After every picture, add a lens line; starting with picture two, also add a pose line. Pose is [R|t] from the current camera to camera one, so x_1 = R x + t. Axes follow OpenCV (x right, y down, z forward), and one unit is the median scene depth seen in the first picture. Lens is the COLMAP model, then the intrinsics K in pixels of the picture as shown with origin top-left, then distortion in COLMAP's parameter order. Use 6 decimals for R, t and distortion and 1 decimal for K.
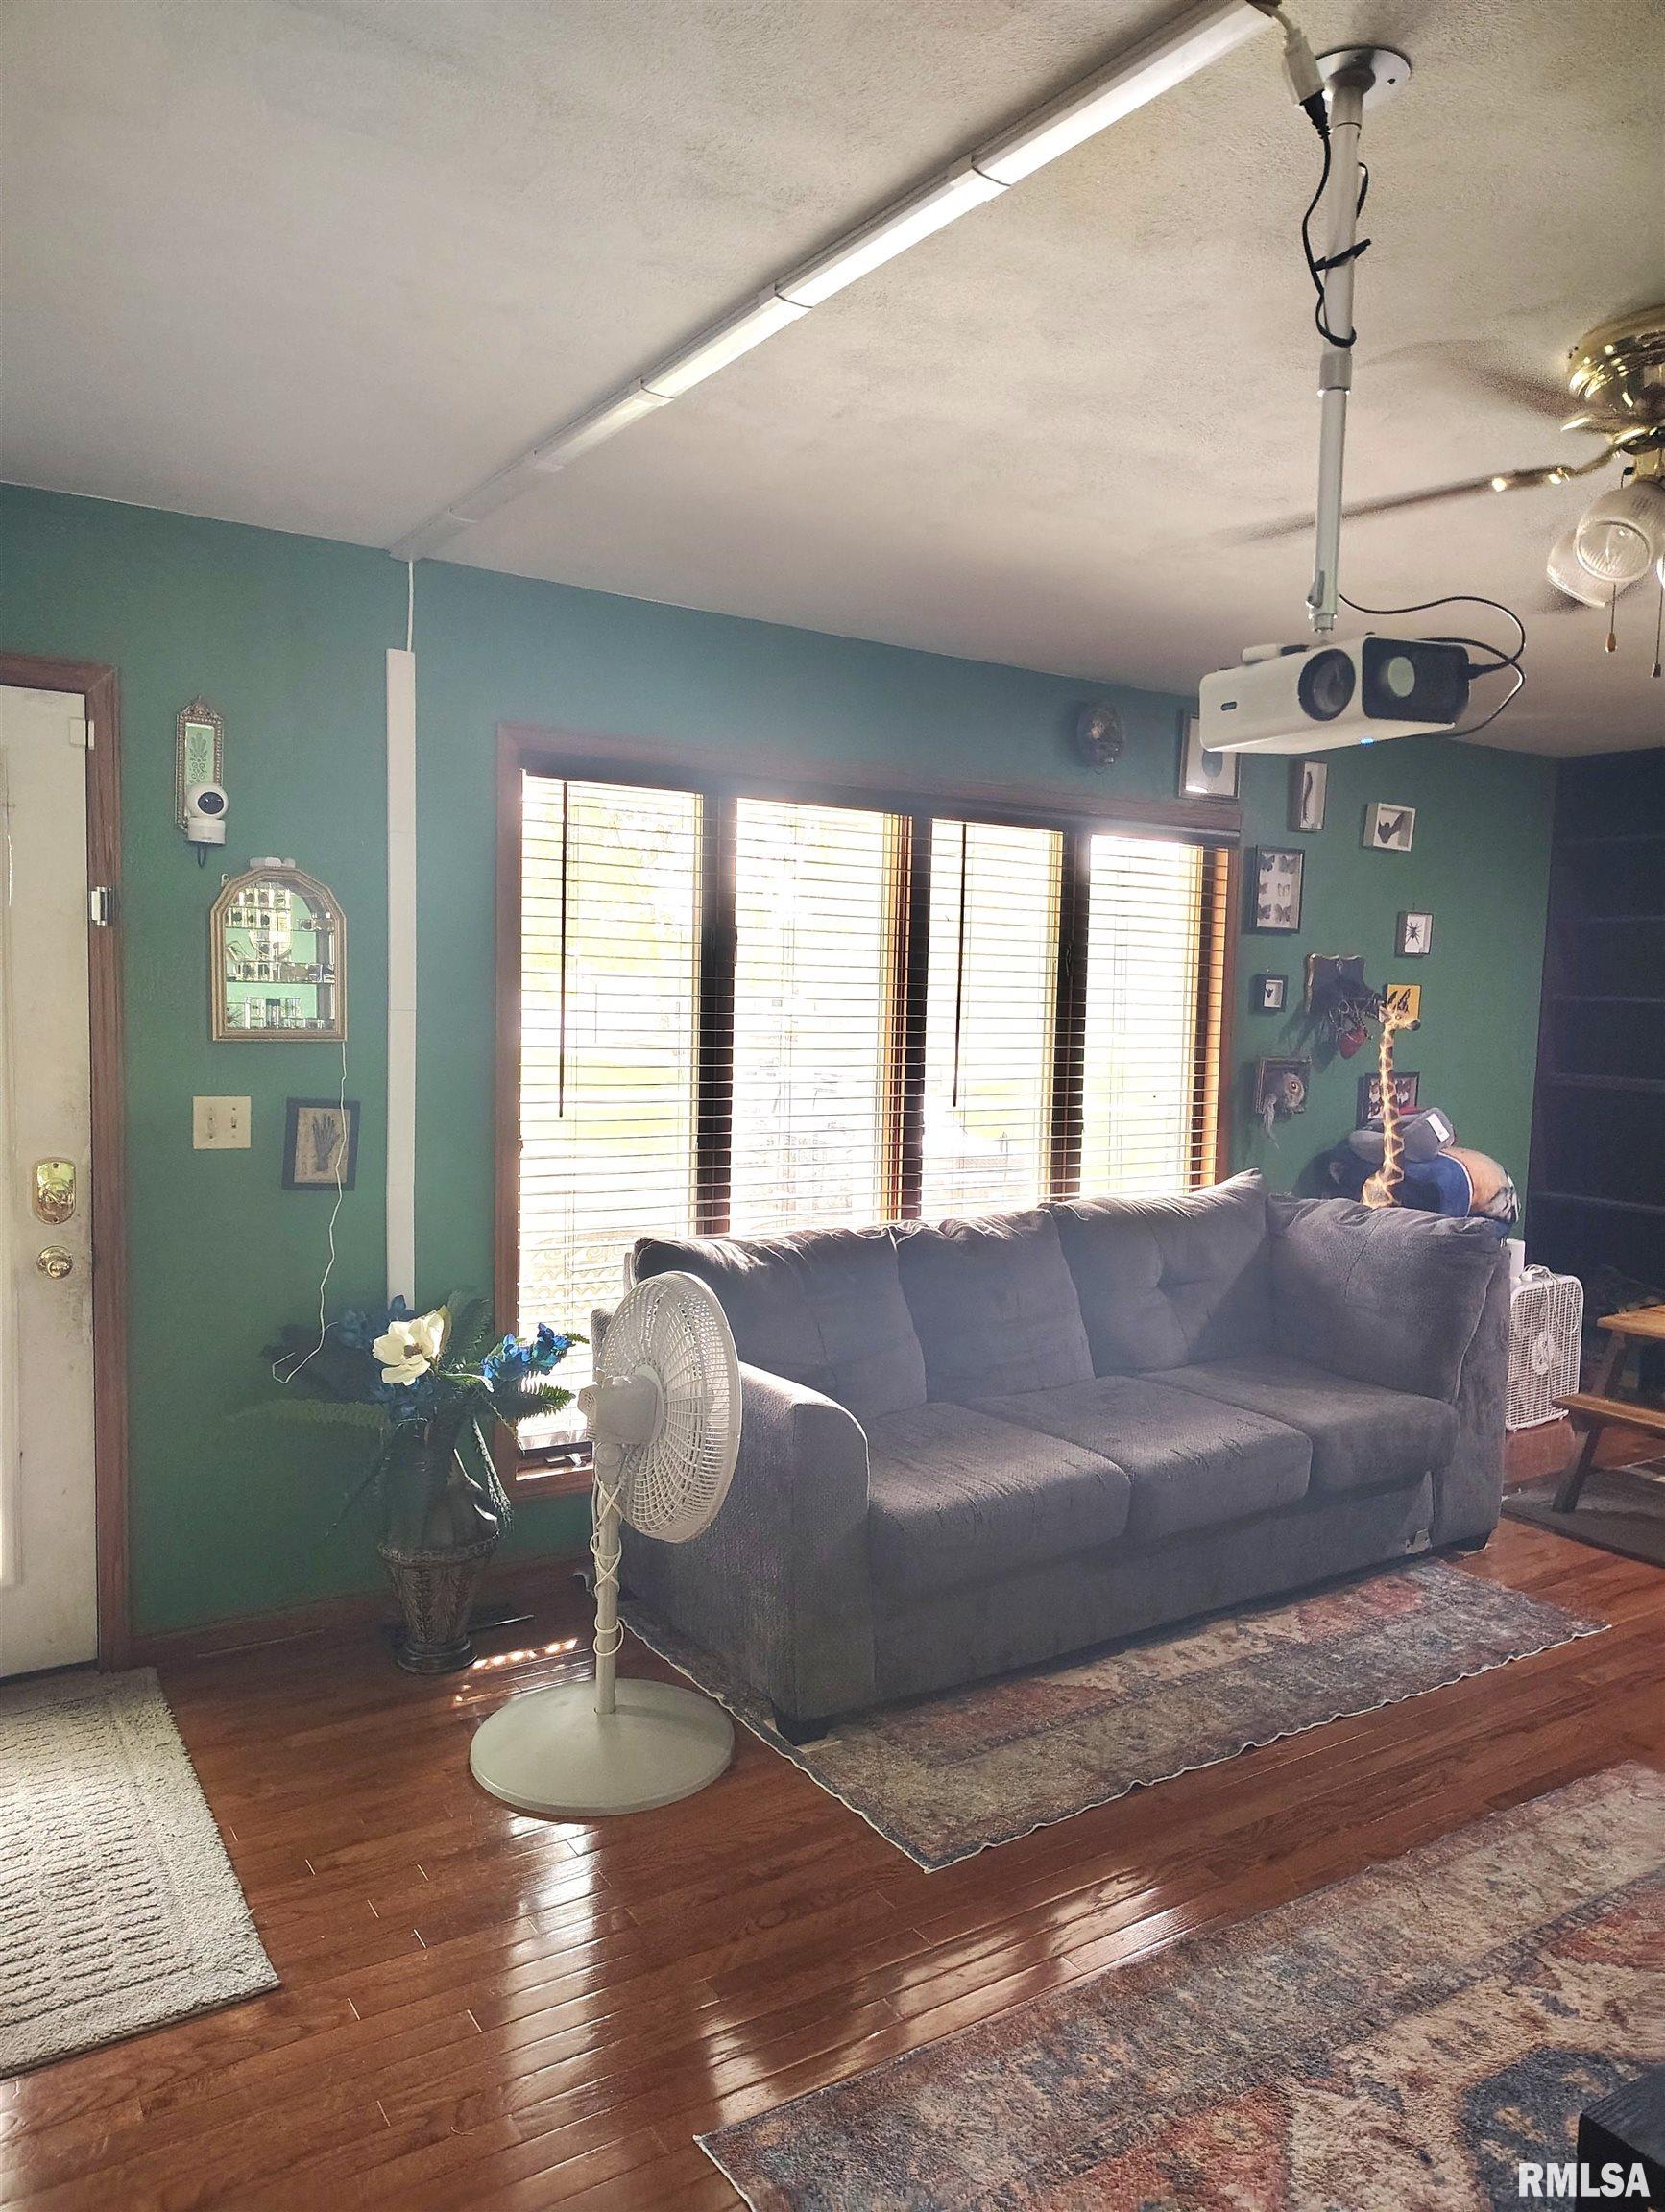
lens RADIAL K [[1528.7, 0, 823.9], [0, 1528.7, 1099.2], [0, 0, 1]] dist [0.009290, -0.004054]
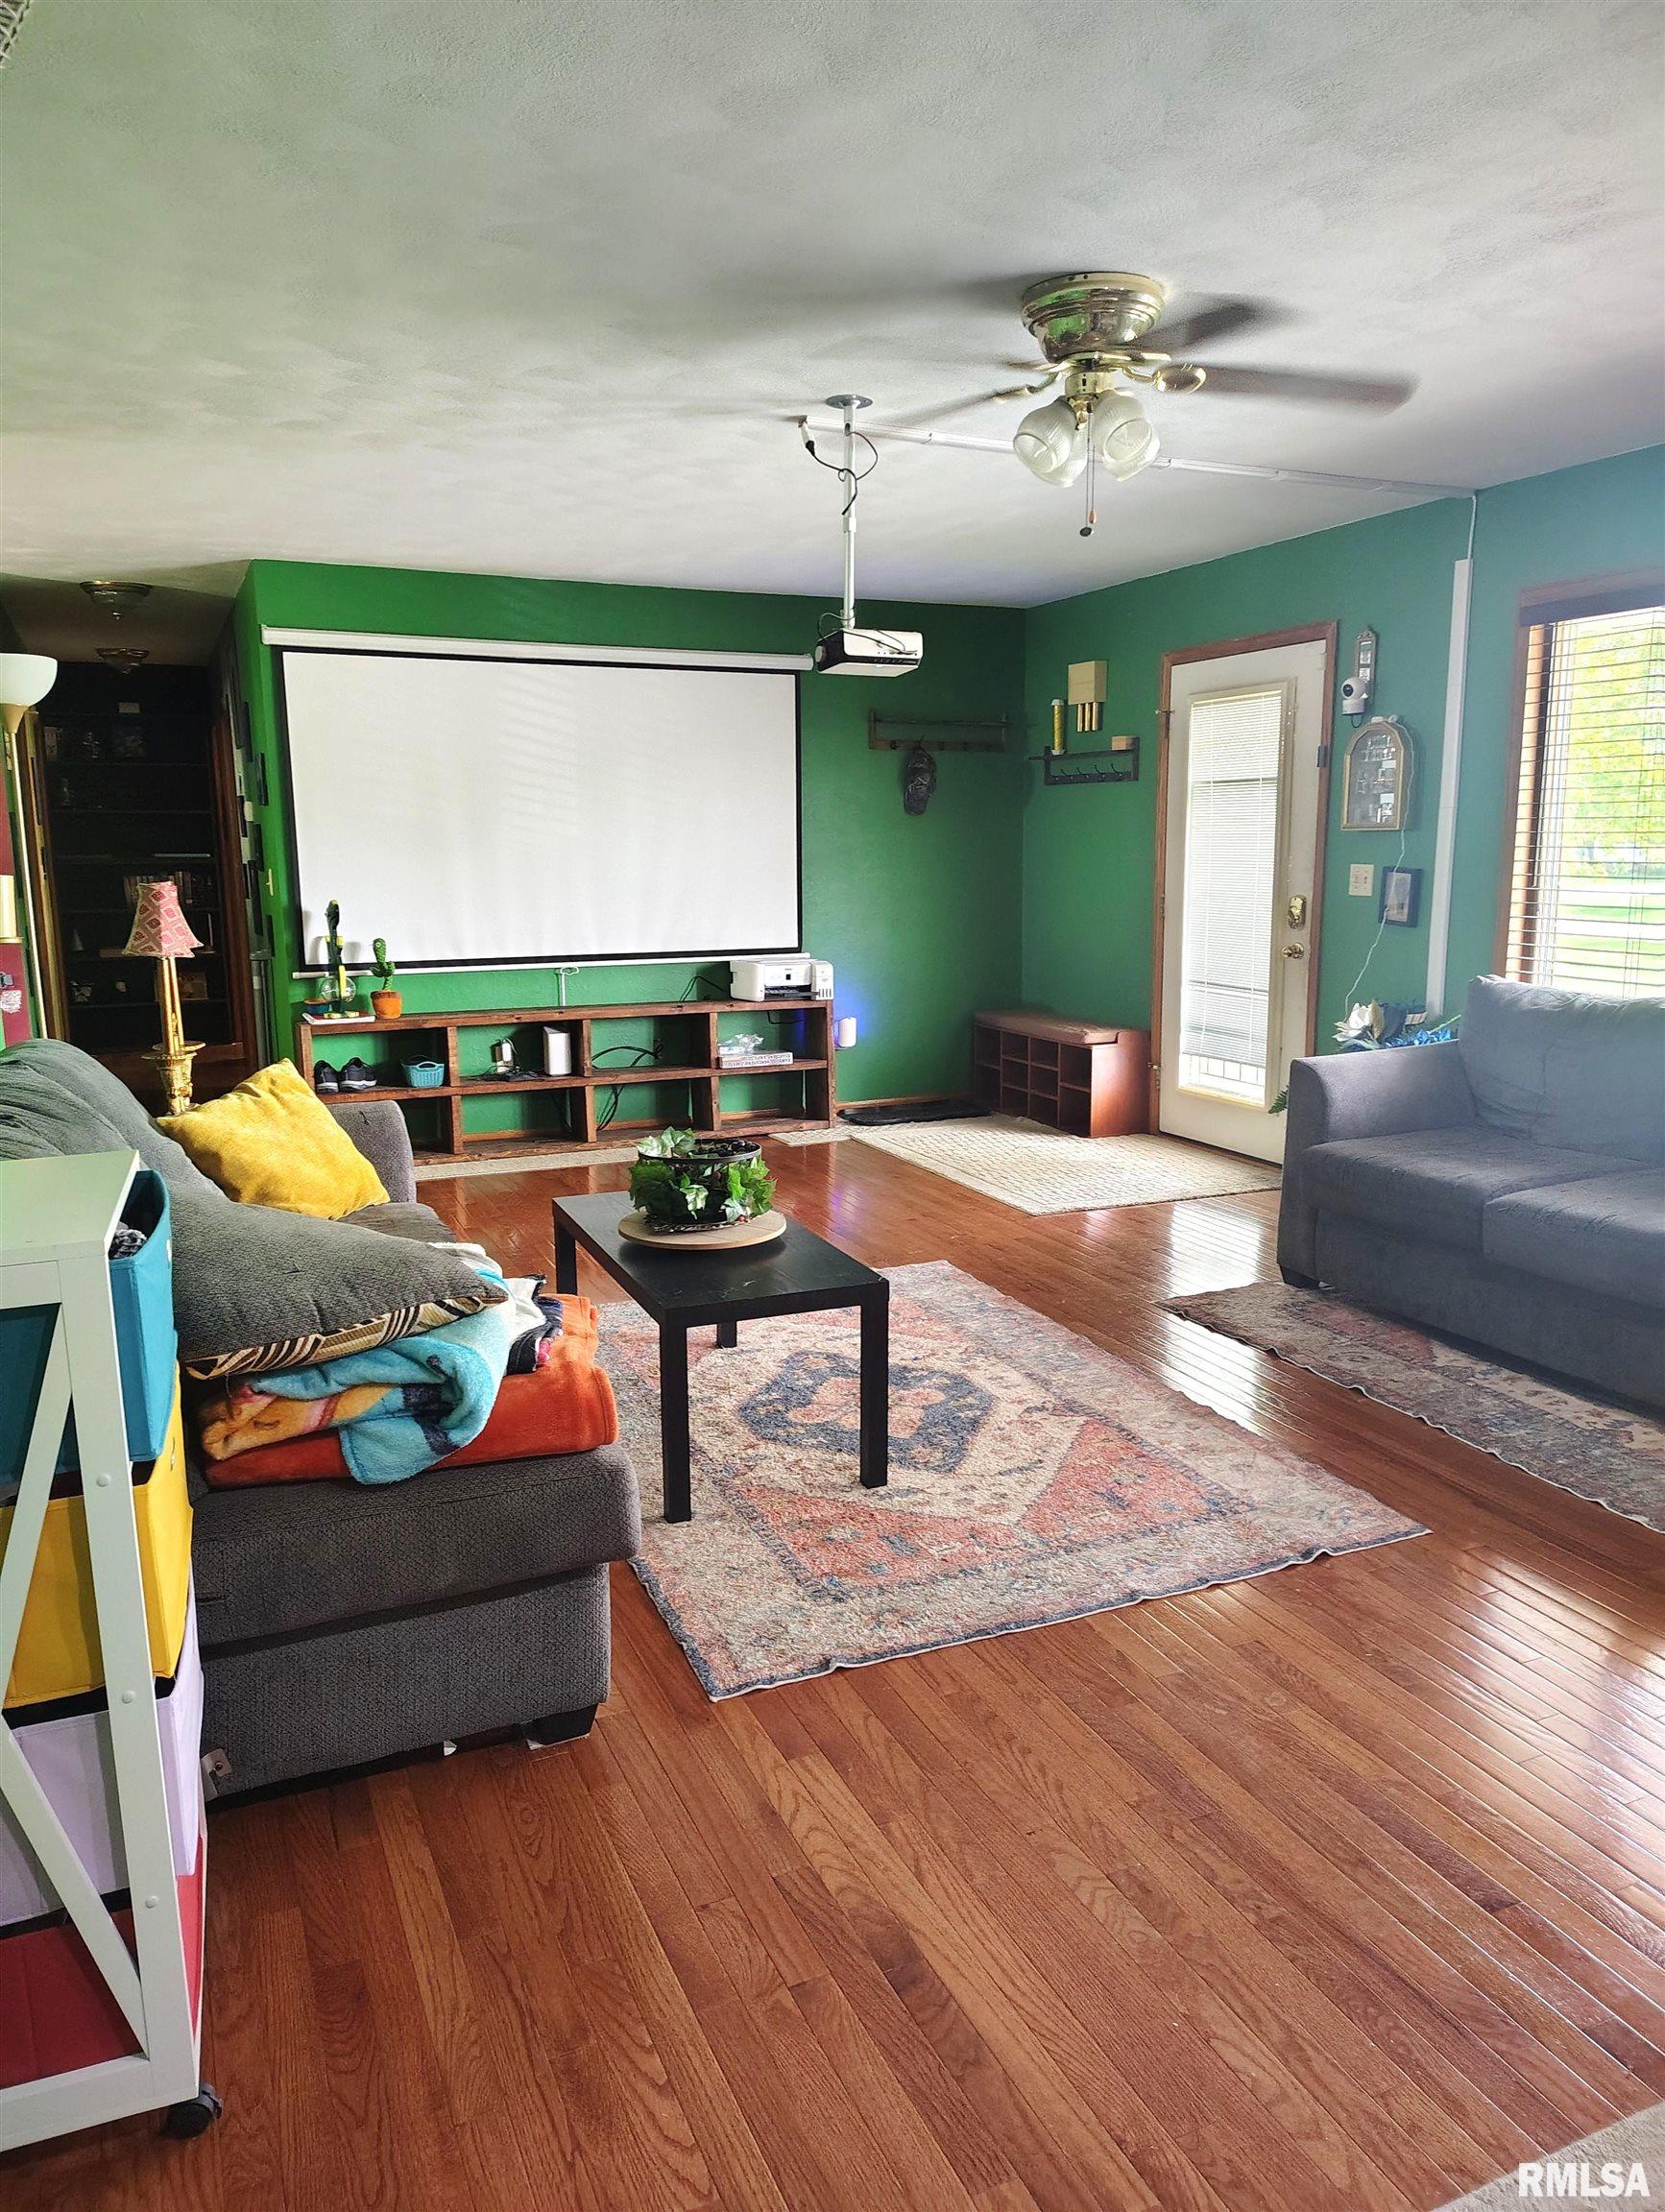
lens RADIAL K [[1528.7, 0, 828.8], [0, 1528.7, 1117.1], [0, 0, 1]] dist [0.009290, -0.004054]
pose [[-0.159975, 0.141600, -0.976912, 1.371725], [-0.080325, 0.984509, 0.155855, 0.056559], [0.983848, 0.103404, -0.146122, 0.692508]]
